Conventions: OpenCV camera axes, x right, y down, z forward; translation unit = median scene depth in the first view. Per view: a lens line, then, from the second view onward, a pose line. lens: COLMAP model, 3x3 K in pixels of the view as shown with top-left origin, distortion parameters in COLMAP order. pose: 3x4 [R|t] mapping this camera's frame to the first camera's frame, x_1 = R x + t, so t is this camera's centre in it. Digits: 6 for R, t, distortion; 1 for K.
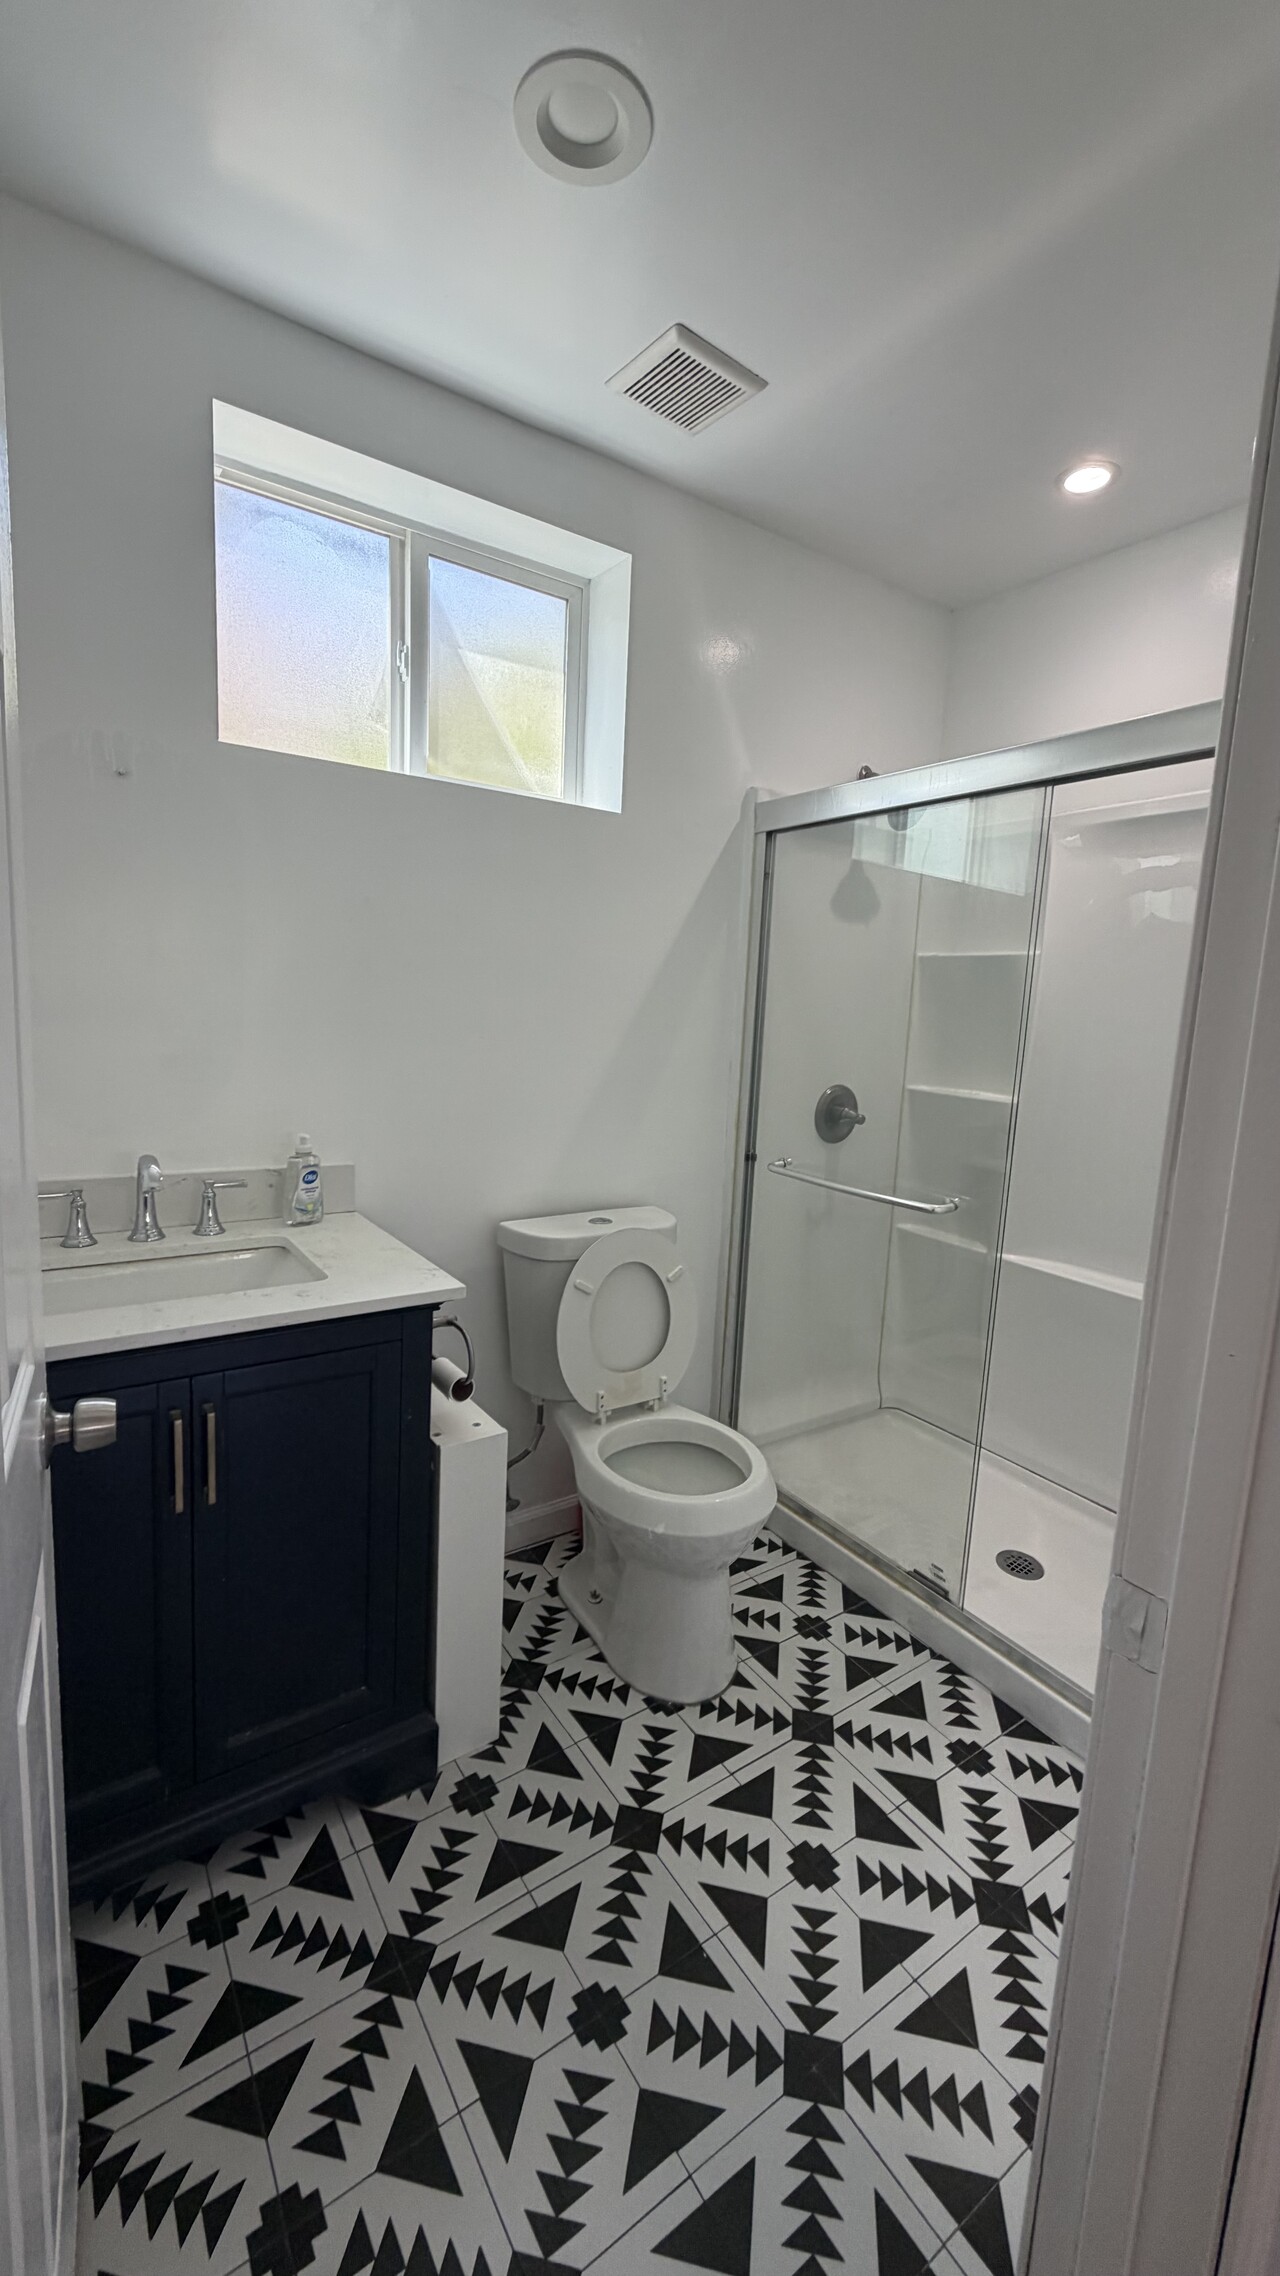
lens RADIAL K [[899.1, 0, 641.4], [0, 899.1, 1128.8], [0, 0, 1]] dist [0.000463, 0.000108]
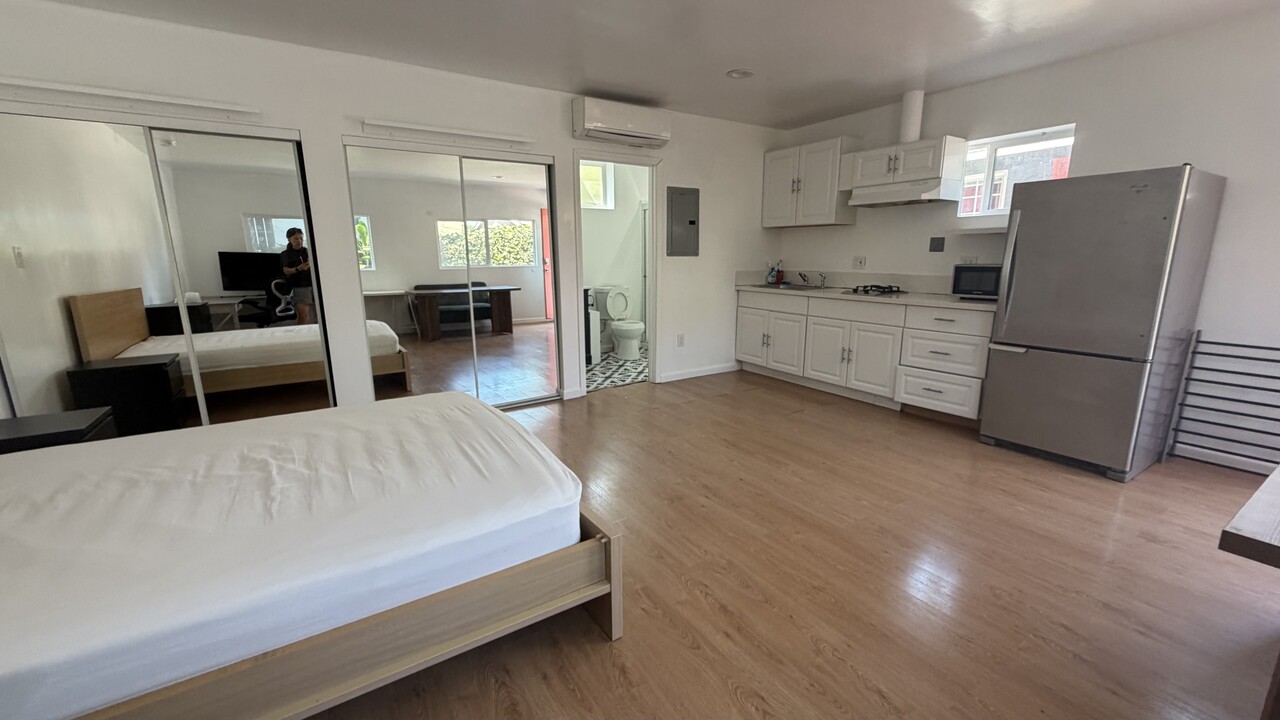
lens RADIAL K [[510.0, 0, 635.9], [0, 510.0, 359.1], [0, 0, 1]] dist [-0.000511, -0.000136]
pose [[0.997735, -0.045016, -0.049981, 0.254637], [0.048316, 0.996589, 0.066906, 0.393173], [0.046798, -0.069170, 0.996507, -2.410668]]
